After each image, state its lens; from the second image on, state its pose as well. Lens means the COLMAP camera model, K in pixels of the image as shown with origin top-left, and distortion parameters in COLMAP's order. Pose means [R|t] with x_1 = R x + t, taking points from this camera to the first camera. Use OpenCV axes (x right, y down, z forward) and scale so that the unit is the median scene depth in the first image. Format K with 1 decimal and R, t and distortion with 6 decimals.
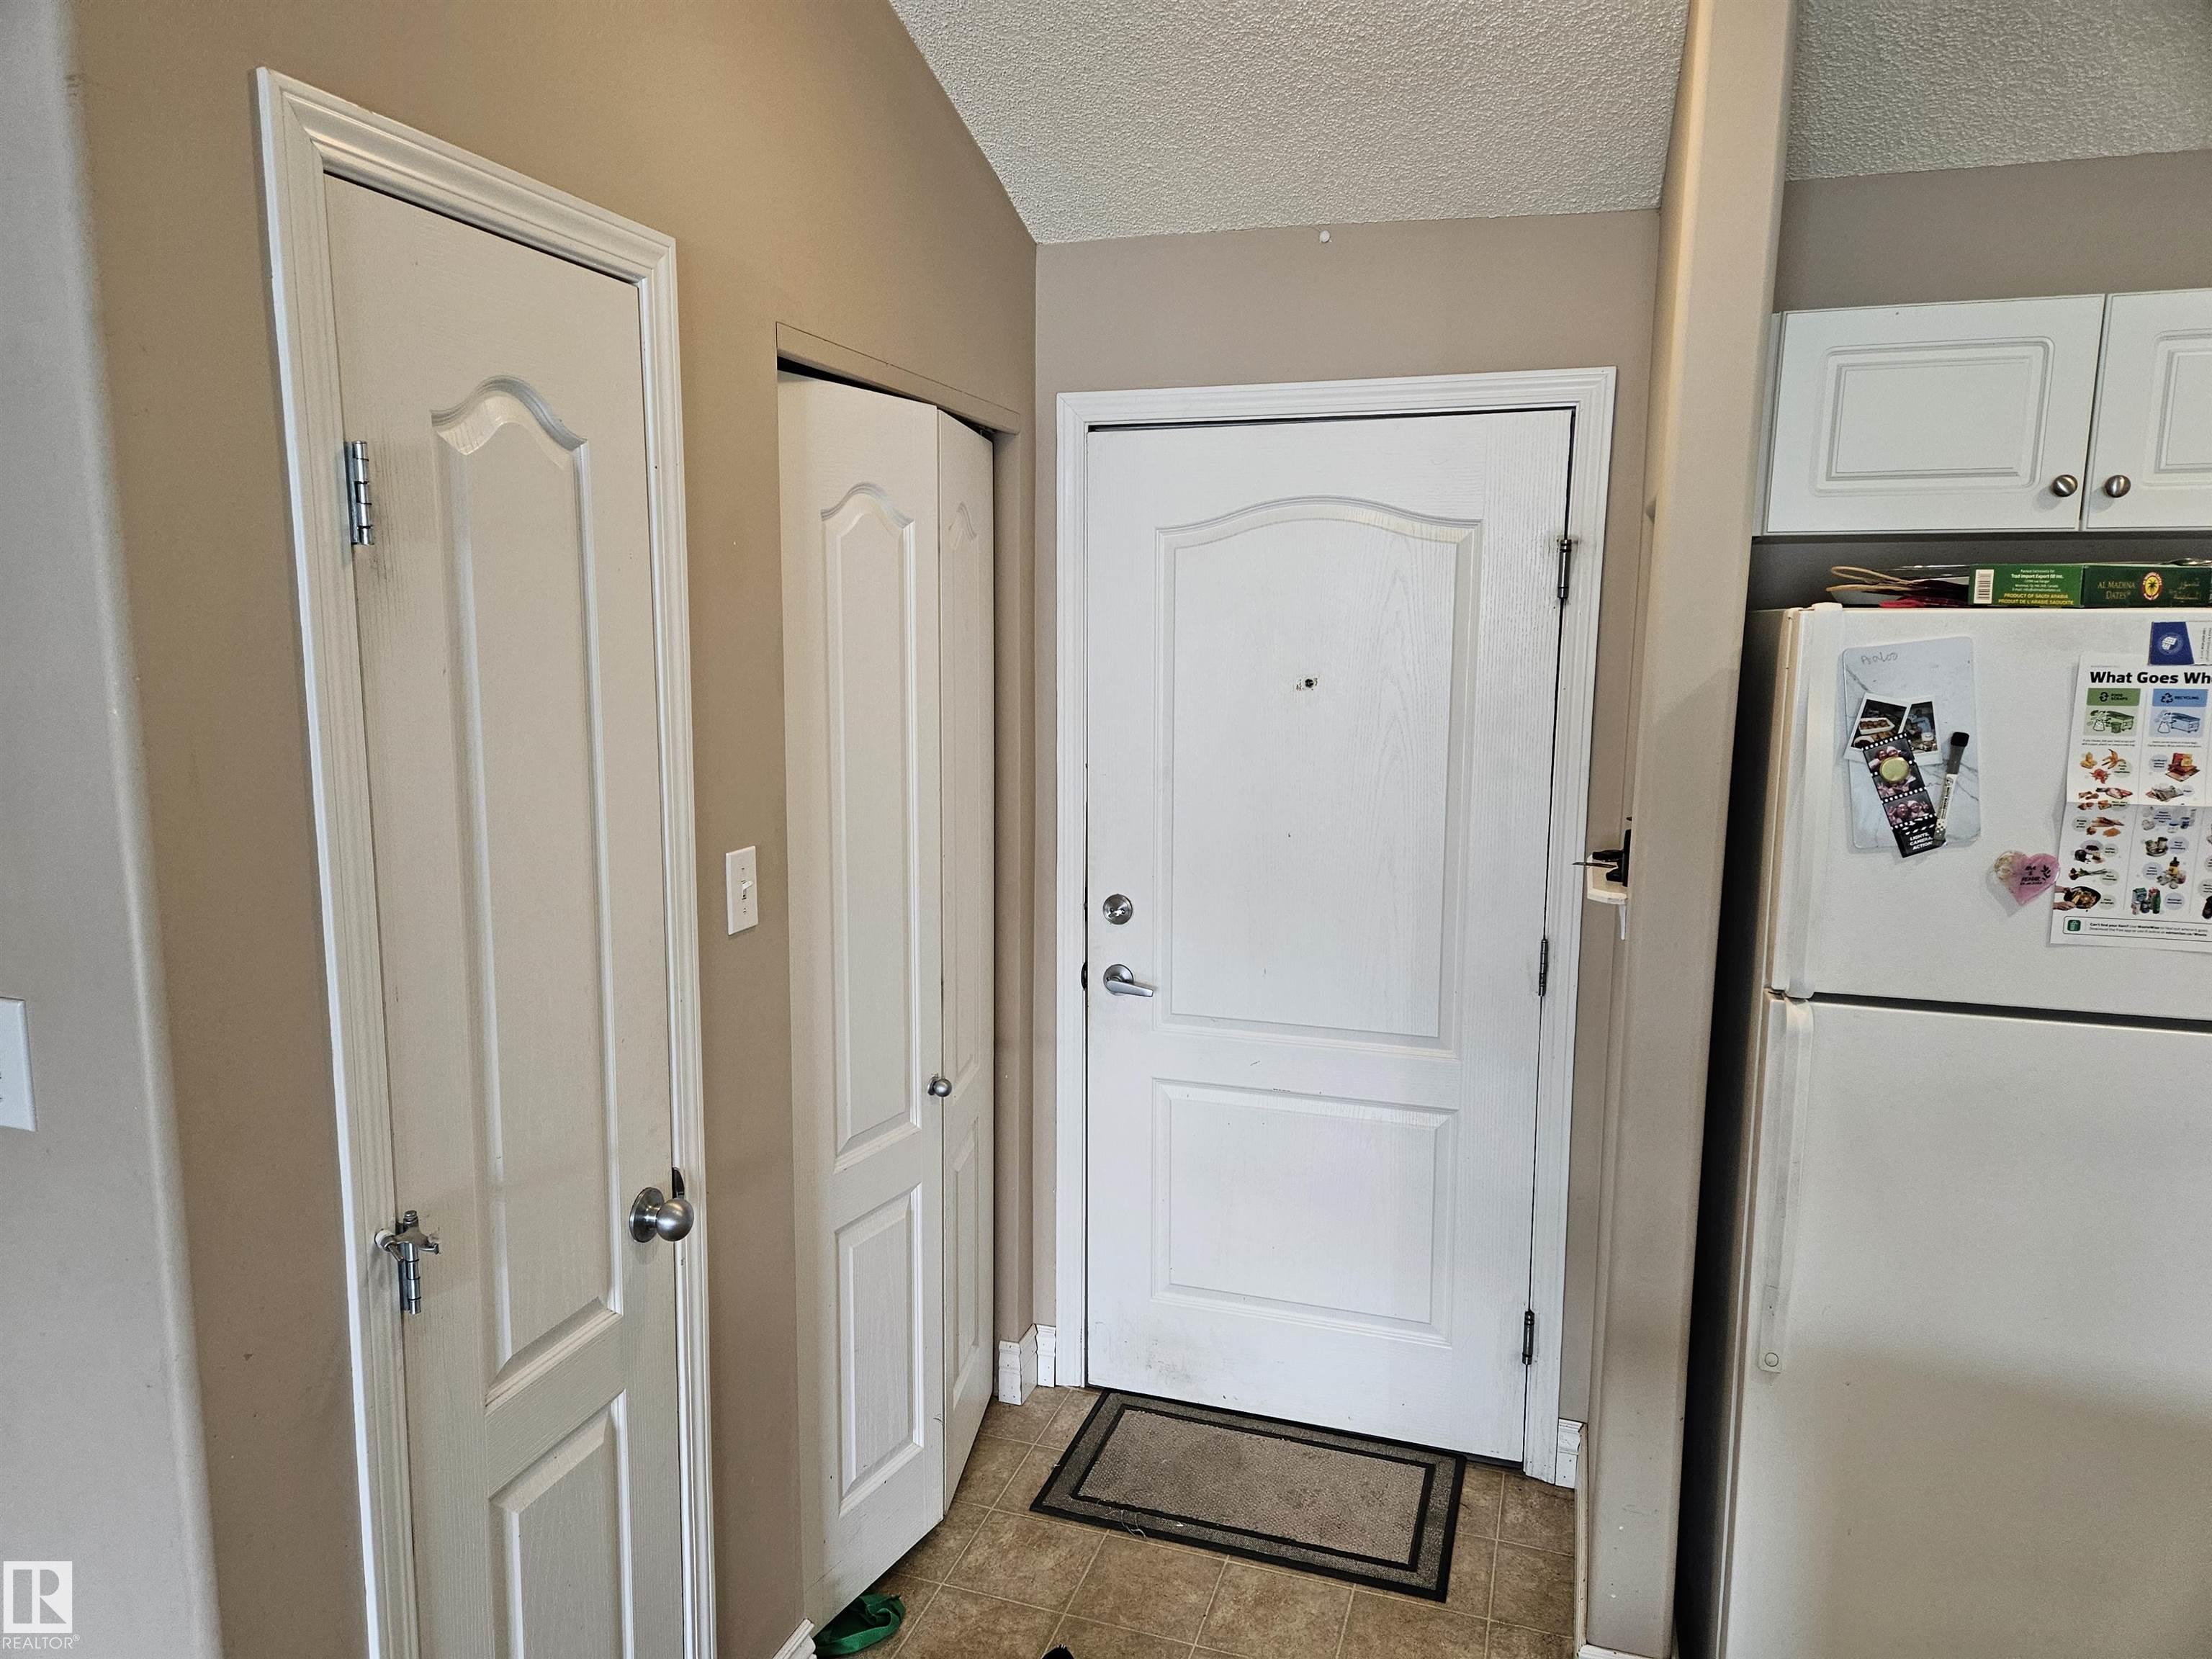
lens RADIAL K [[1468.3, 0, 1090.9], [0, 1468.3, 839.9], [0, 0, 1]] dist [0.042775, -0.016499]
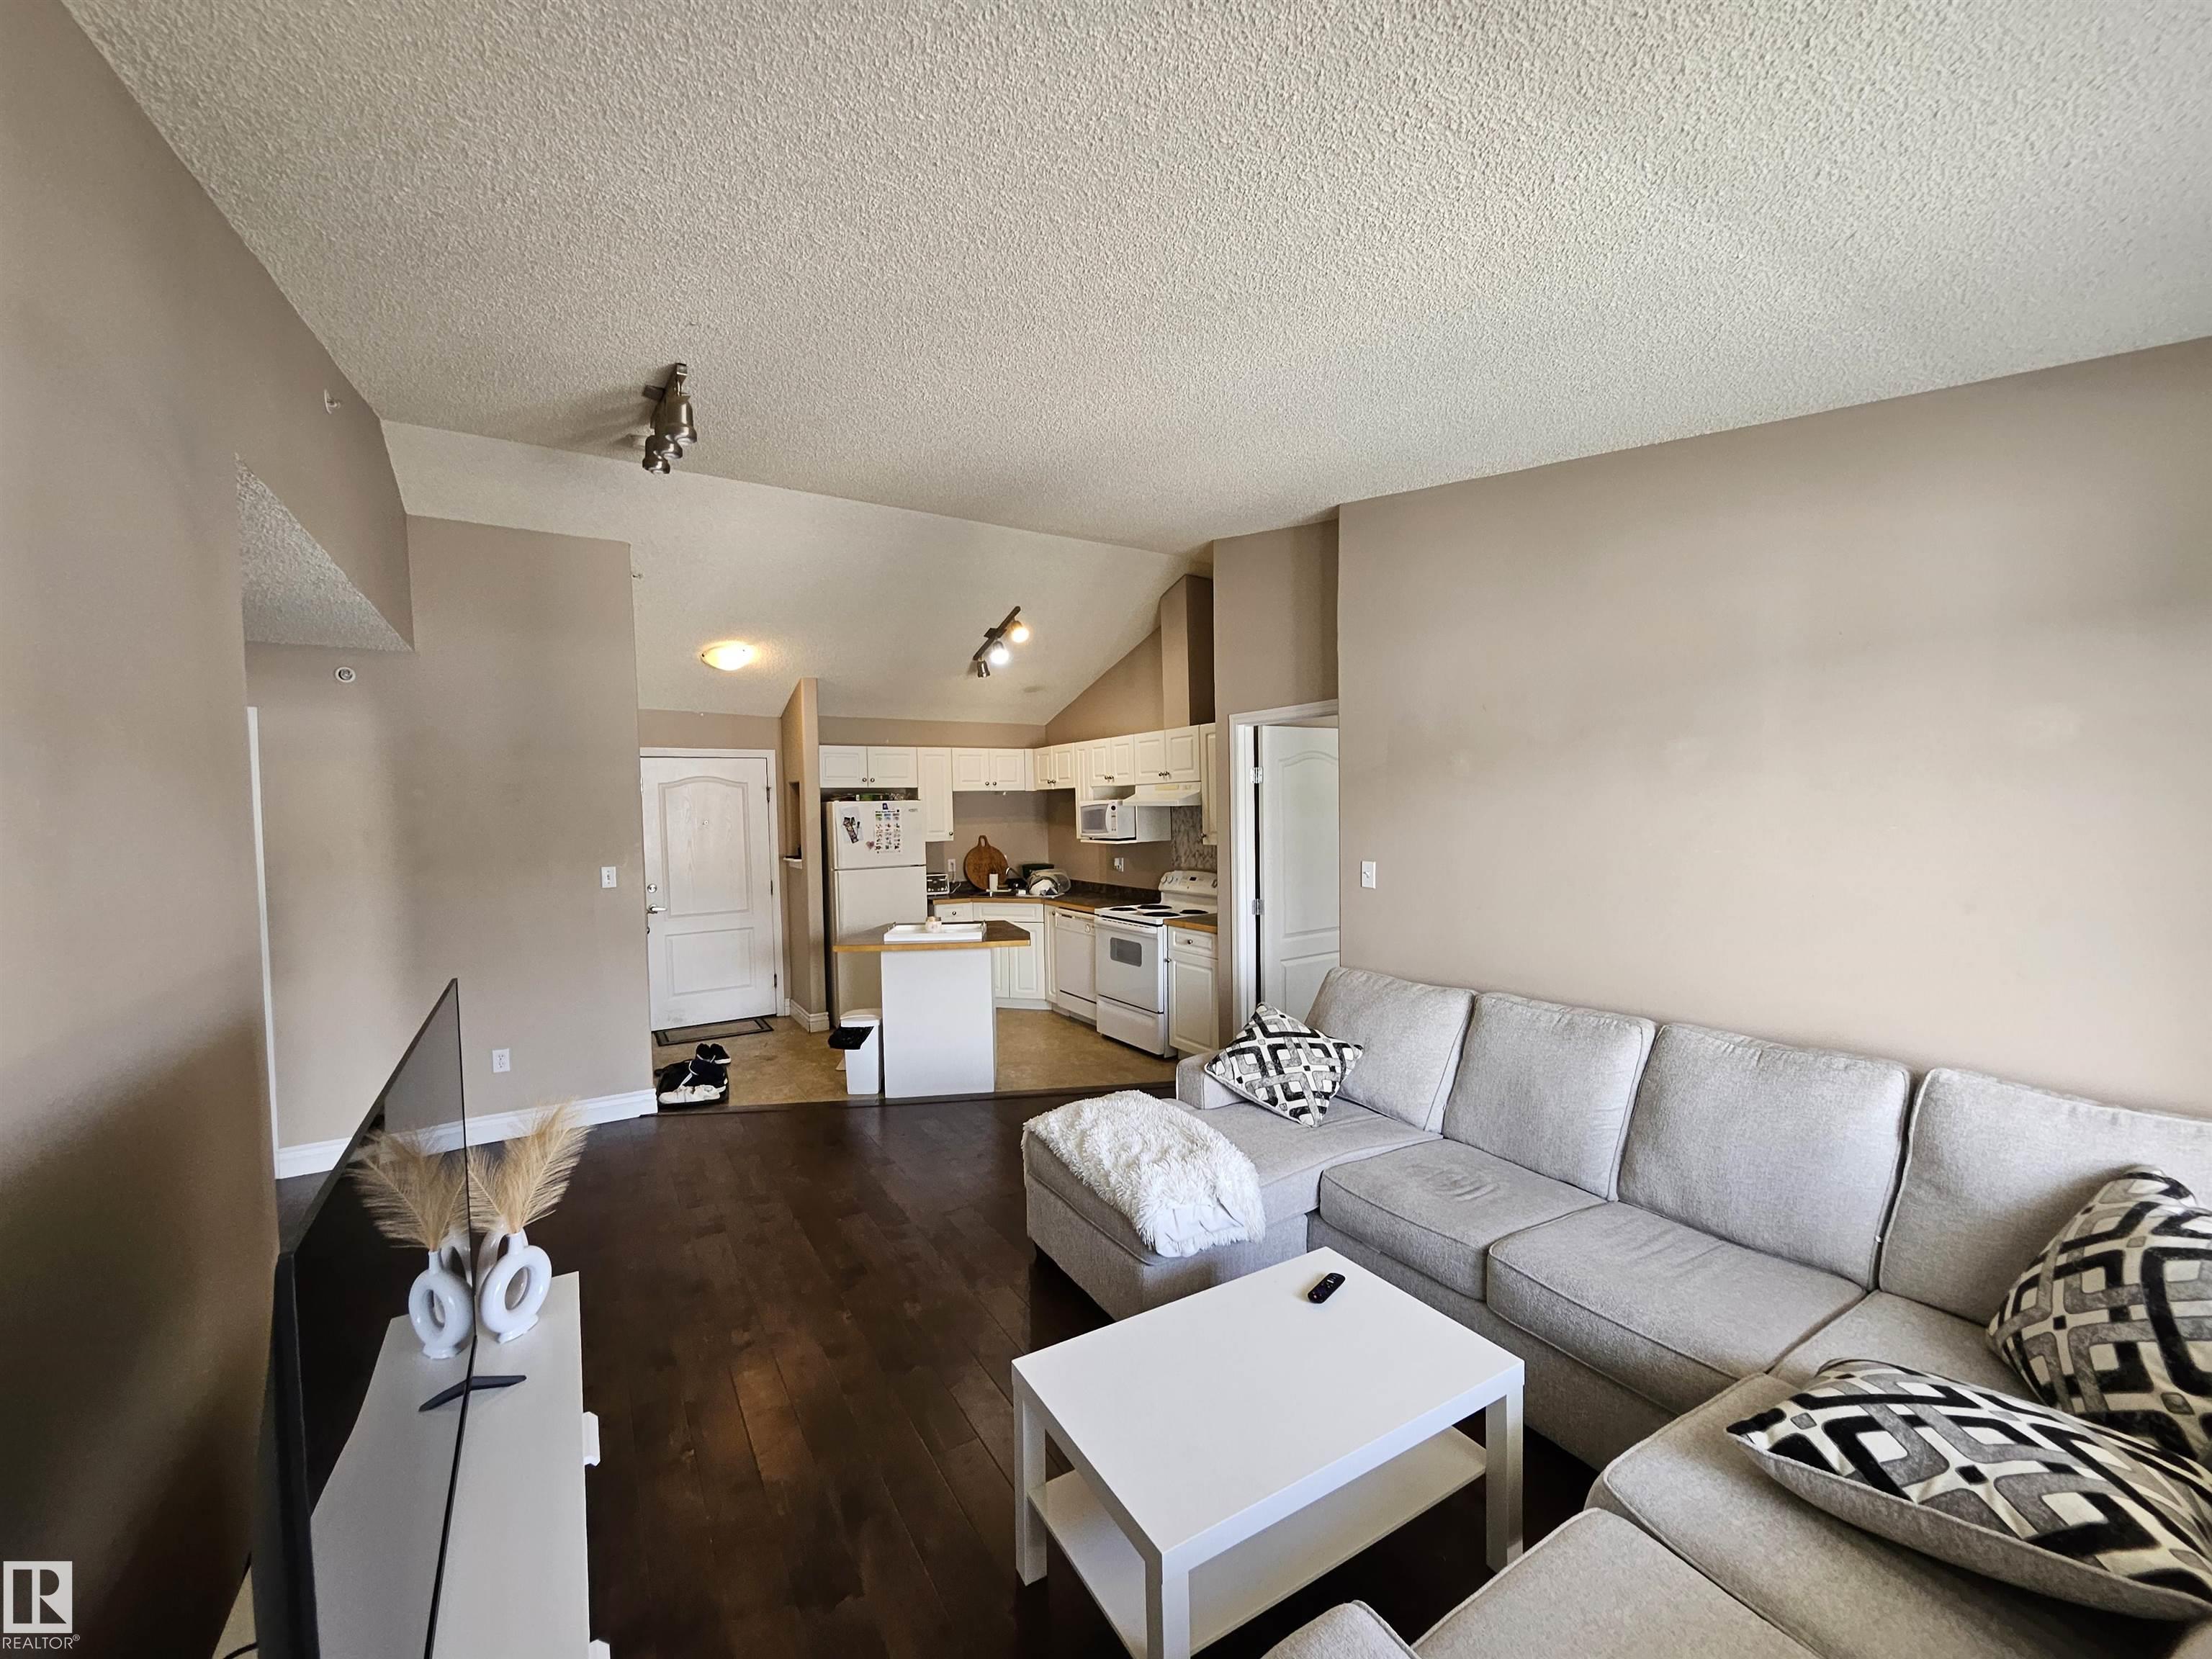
lens RADIAL K [[865.5, 0, 1063.4], [0, 865.5, 839.6], [0, 0, 1]] dist [-0.003338, -0.000587]
pose [[0.662223, -0.046671, 0.747852, -1.430656], [0.133955, 0.989354, -0.056876, 0.297138], [-0.737236, 0.137843, 0.661425, -1.841172]]
